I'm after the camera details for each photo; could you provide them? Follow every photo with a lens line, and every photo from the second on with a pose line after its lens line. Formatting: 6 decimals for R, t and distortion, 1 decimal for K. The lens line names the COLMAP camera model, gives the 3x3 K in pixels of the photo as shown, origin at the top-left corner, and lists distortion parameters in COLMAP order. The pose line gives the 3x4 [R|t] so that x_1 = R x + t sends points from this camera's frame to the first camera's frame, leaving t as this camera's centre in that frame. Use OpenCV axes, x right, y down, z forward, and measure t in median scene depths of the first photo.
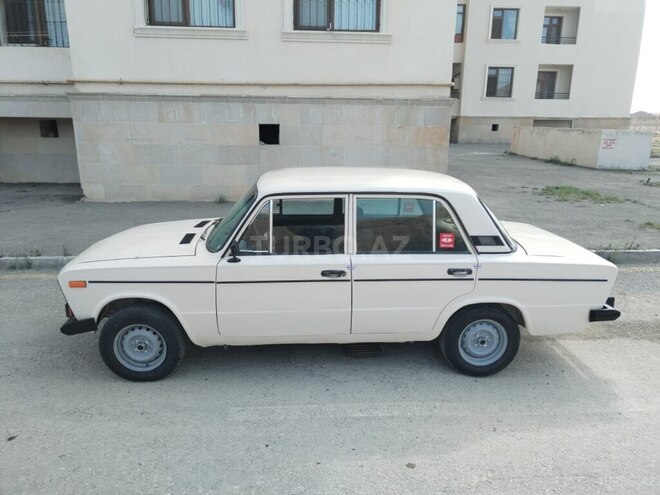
lens RADIAL K [[476.7, 0, 330.0], [0, 476.7, 260.1], [0, 0, 1]] dist [0.029634, -0.030682]
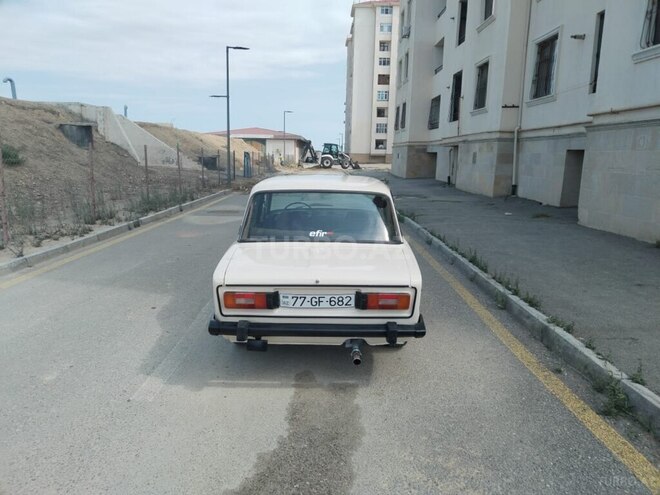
lens RADIAL K [[476.7, 0, 330.0], [0, 476.7, 260.1], [0, 0, 1]] dist [0.029634, -0.030682]
pose [[-0.045972, 0.203949, -0.977902, 0.654353], [-0.288860, 0.934401, 0.208456, -0.121340], [0.956267, 0.292060, 0.015957, 0.520054]]
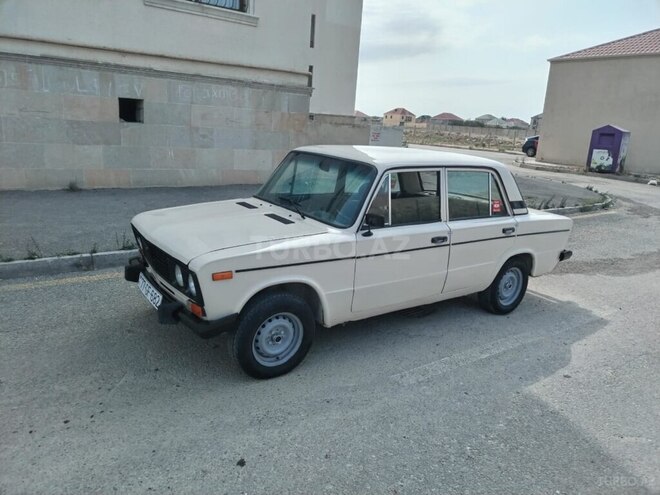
lens RADIAL K [[476.7, 0, 330.0], [0, 476.7, 260.1], [0, 0, 1]] dist [0.029634, -0.030682]
pose [[0.847178, -0.101748, 0.521476, -0.327361], [0.091270, 0.994772, 0.045820, 0.000625], [-0.523411, 0.008777, 0.852035, 0.076260]]
